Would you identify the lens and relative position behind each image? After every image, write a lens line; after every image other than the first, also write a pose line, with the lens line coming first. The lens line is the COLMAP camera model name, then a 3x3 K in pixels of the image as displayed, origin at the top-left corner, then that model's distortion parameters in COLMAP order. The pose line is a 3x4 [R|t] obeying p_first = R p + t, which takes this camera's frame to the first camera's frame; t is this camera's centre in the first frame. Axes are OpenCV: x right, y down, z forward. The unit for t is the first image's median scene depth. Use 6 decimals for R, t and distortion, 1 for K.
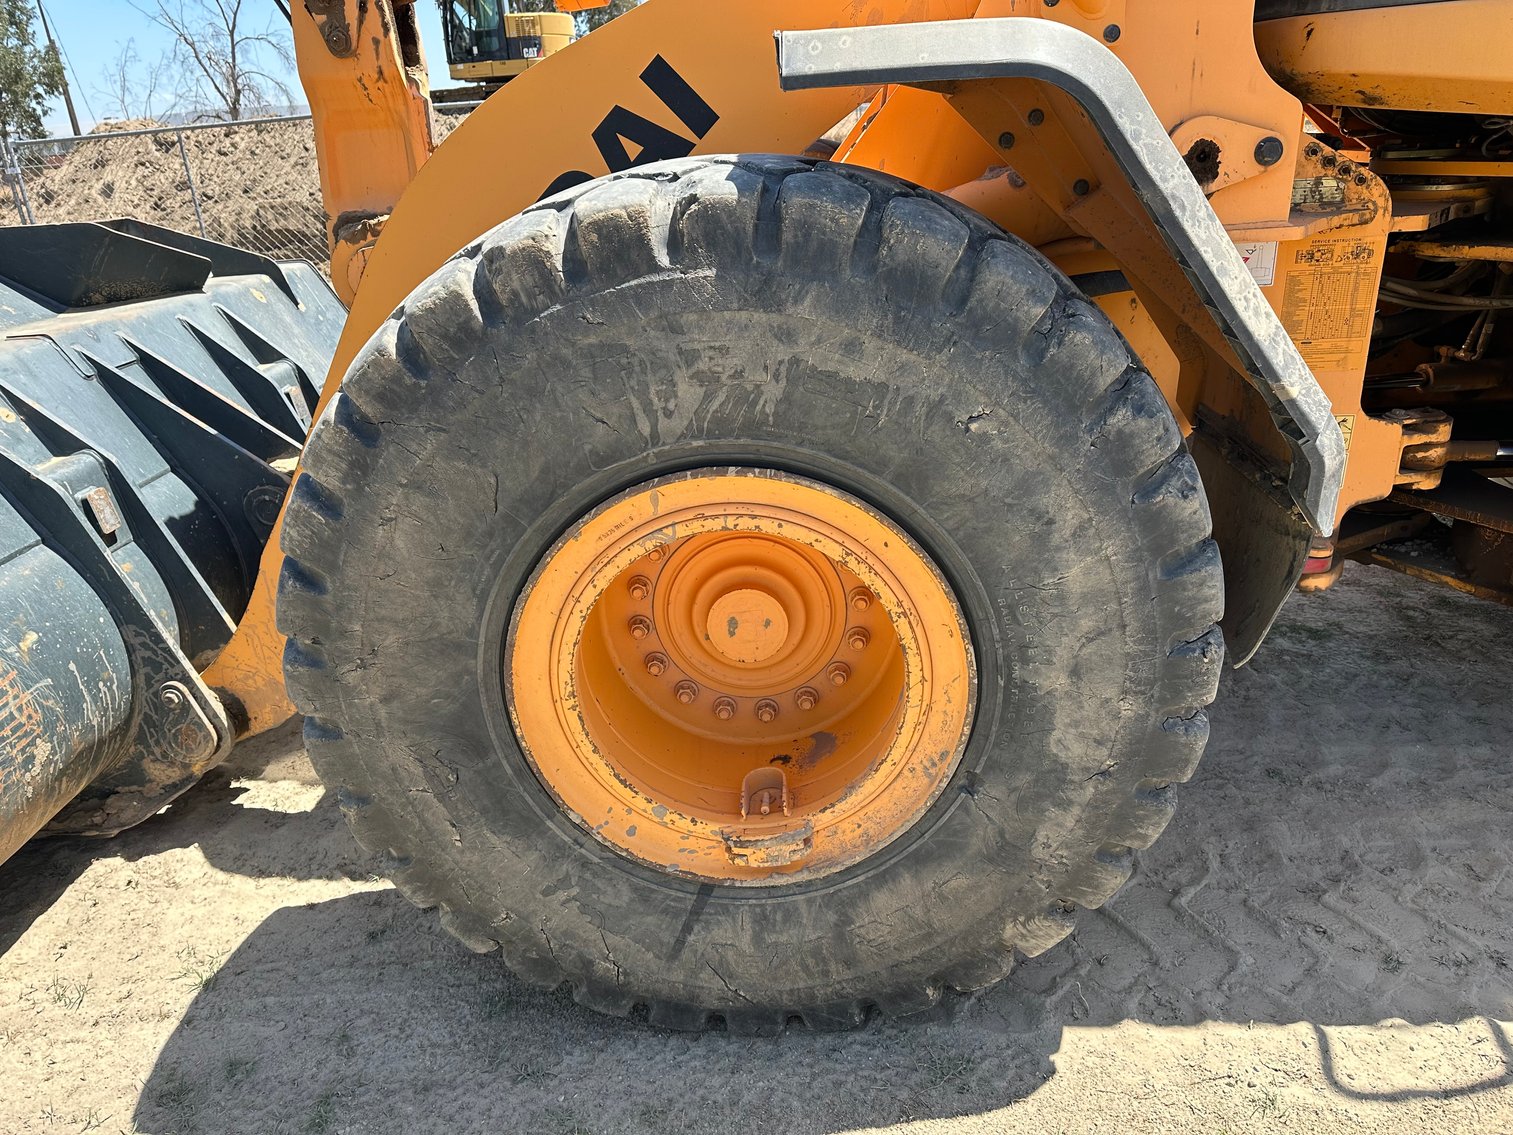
lens RADIAL K [[1055.7, 0, 747.3], [0, 1055.7, 572.8], [0, 0, 1]] dist [0.034947, -0.044751]
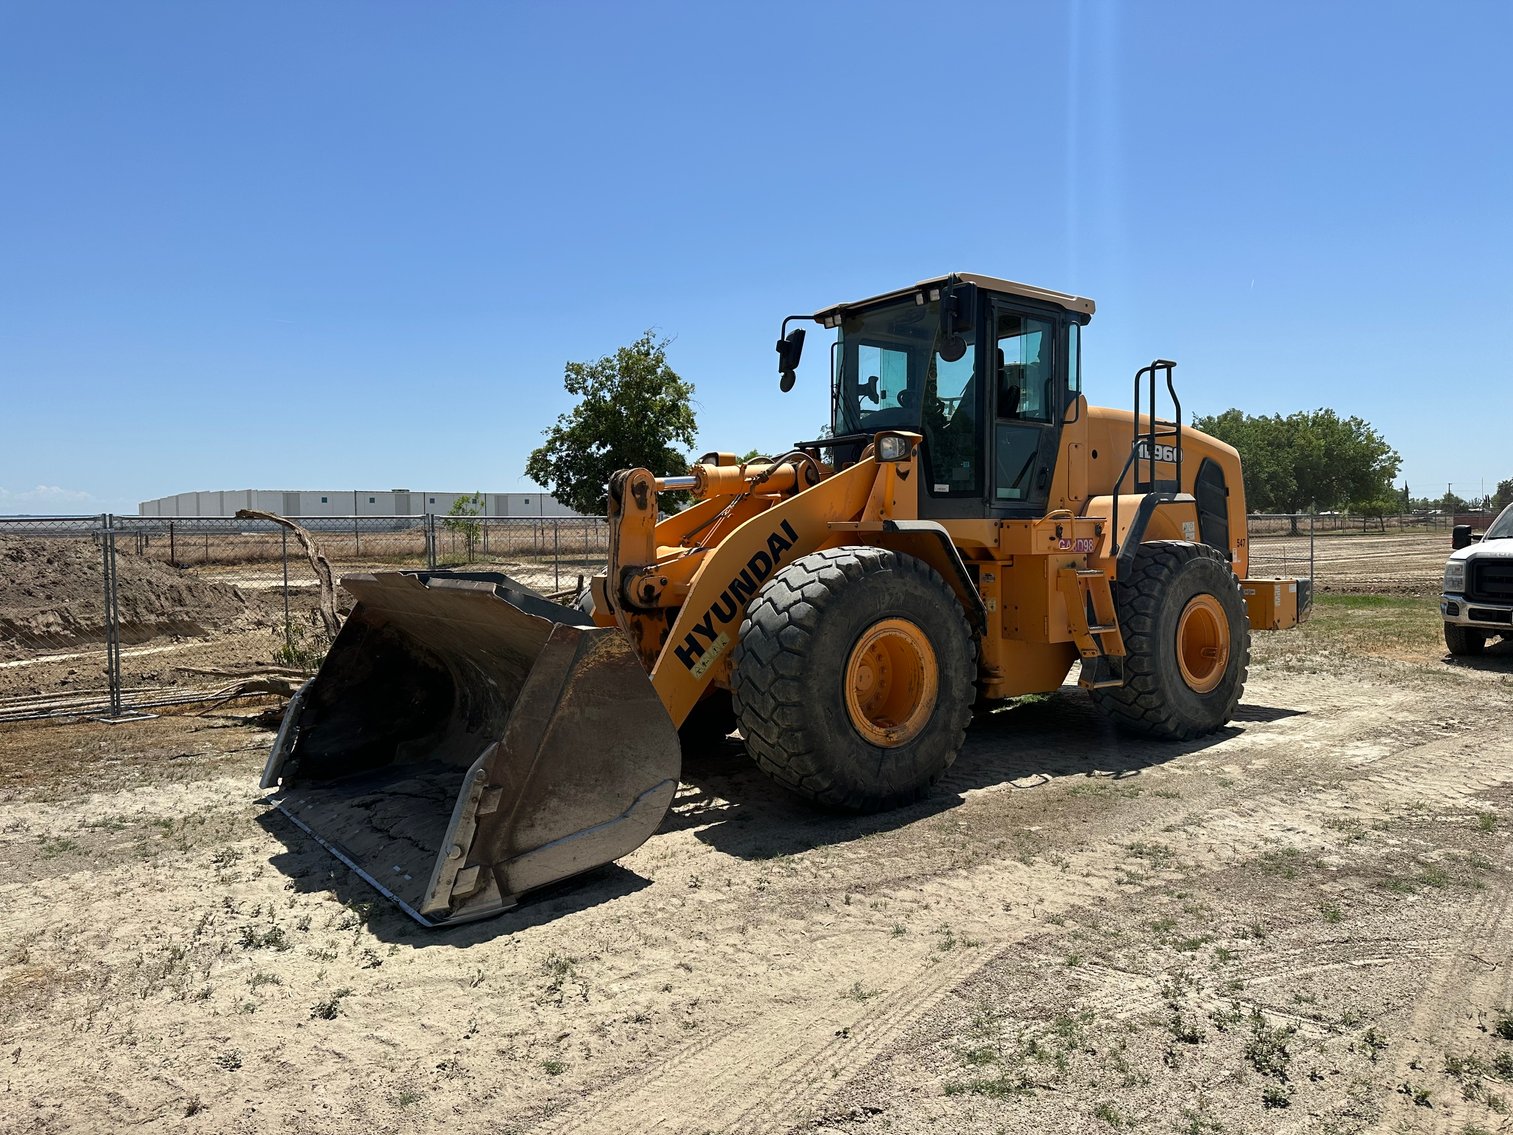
lens RADIAL K [[1055.7, 0, 745.5], [0, 1055.7, 568.1], [0, 0, 1]] dist [0.034947, -0.044751]
pose [[0.776013, 0.027473, 0.630118, -2.489407], [0.217212, 0.926295, -0.307891, 0.699237], [-0.592133, 0.375797, 0.712850, -1.322629]]
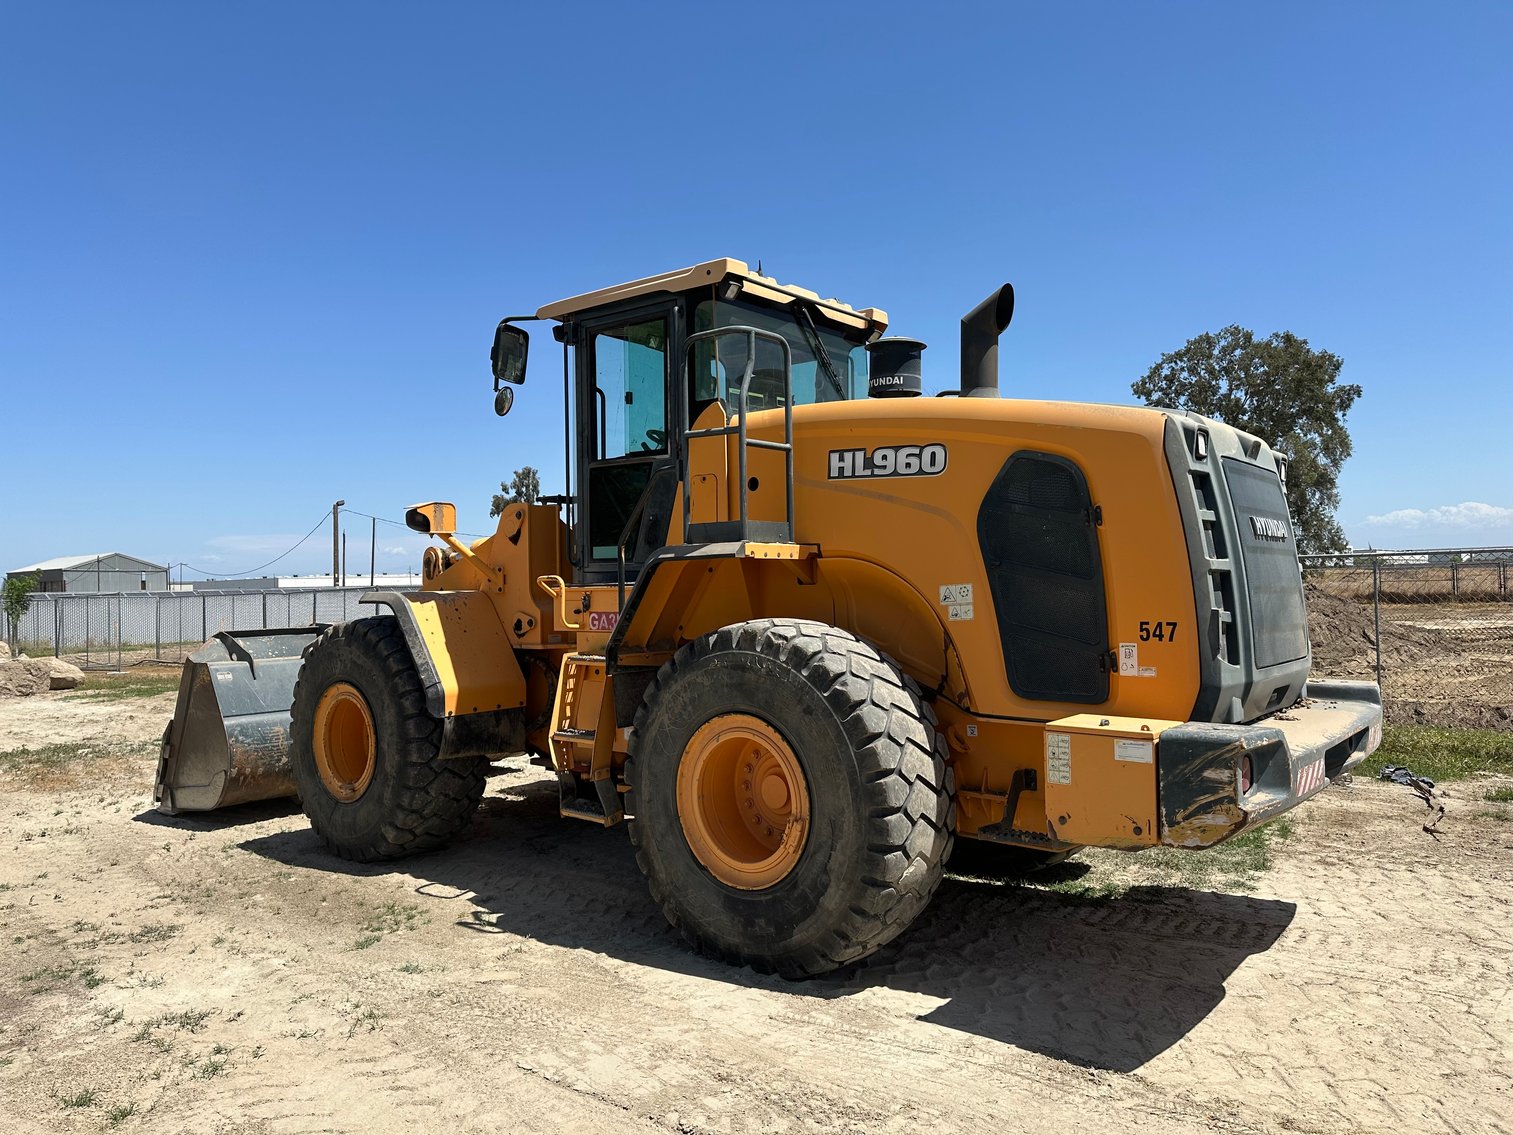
lens RADIAL K [[1055.7, 0, 752.4], [0, 1055.7, 564.4], [0, 0, 1]] dist [0.034947, -0.044751]
pose [[0.795233, 0.026924, -0.605705, 3.328505], [-0.269120, 0.910882, -0.312840, 0.312265], [0.543303, 0.411788, 0.731610, -1.244959]]
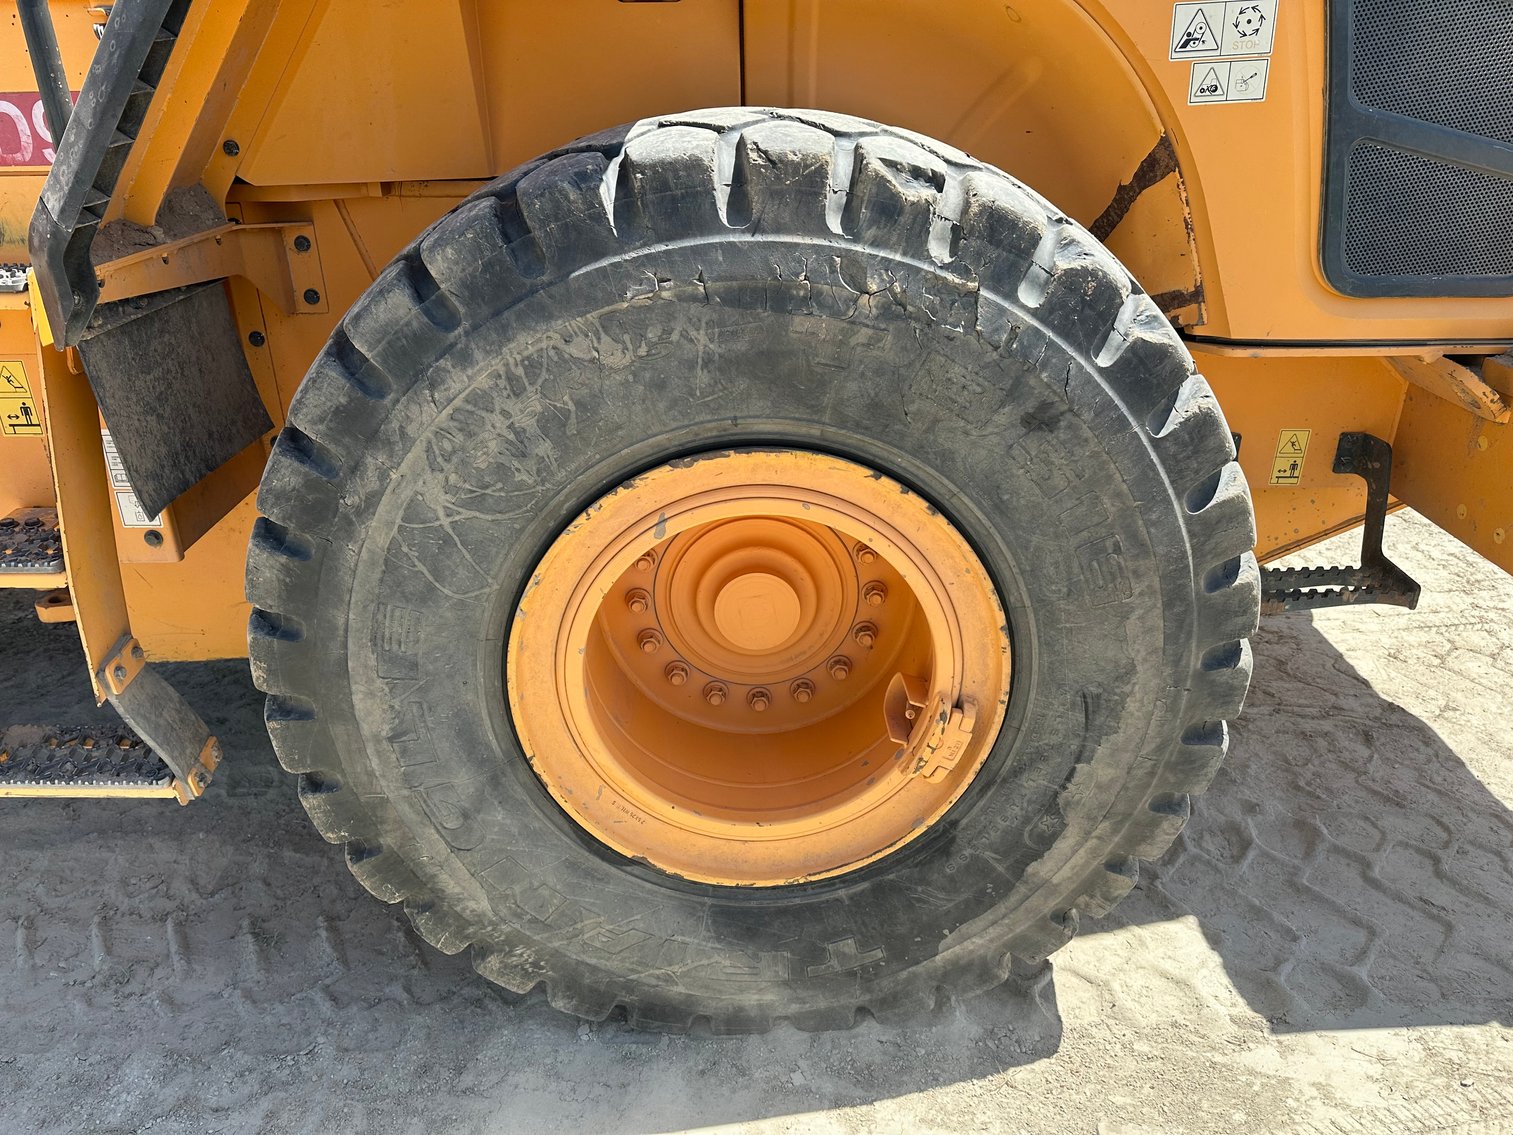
lens RADIAL K [[1055.7, 0, 764.4], [0, 1055.7, 571.6], [0, 0, 1]] dist [0.034947, -0.044751]
pose [[0.996621, 0.012256, 0.081214, 1.721048], [-0.015027, 0.999322, 0.033599, -0.080544], [-0.080747, -0.034706, 0.996130, -0.045048]]
